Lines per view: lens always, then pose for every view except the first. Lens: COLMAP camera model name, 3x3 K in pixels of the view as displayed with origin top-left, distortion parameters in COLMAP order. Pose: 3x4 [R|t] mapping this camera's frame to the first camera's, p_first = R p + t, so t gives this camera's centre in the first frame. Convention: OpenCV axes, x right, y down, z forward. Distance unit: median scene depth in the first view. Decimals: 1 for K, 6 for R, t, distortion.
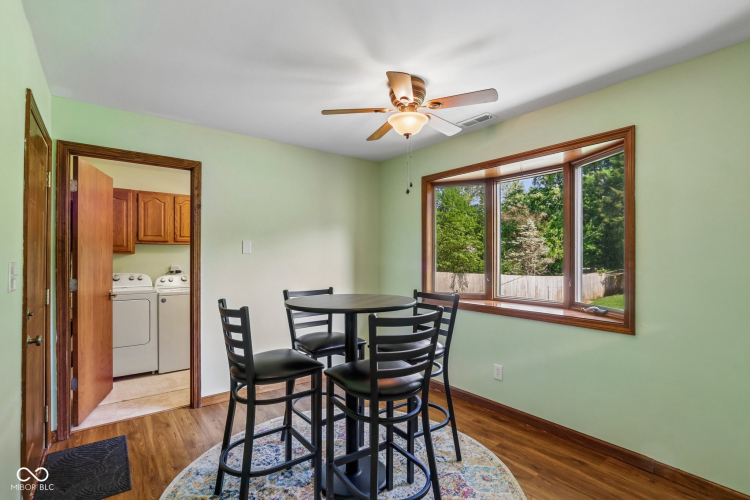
lens RADIAL K [[348.0, 0, 372.1], [0, 348.0, 253.8], [0, 0, 1]] dist [-0.015899, 0.002504]
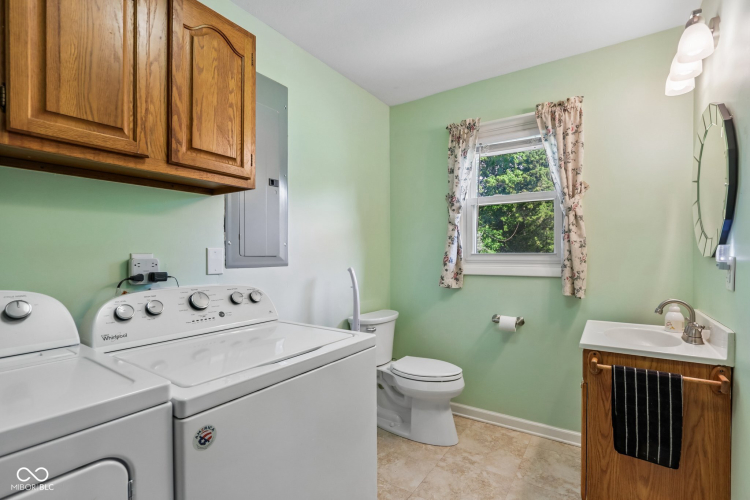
lens RADIAL K [[348.0, 0, 377.3], [0, 348.0, 250.1], [0, 0, 1]] dist [-0.015899, 0.002504]
pose [[0.949789, -0.001546, 0.312887, -0.497574], [0.004572, 0.999950, -0.008937, 0.033747], [-0.312857, 0.009918, 0.949748, 0.692665]]
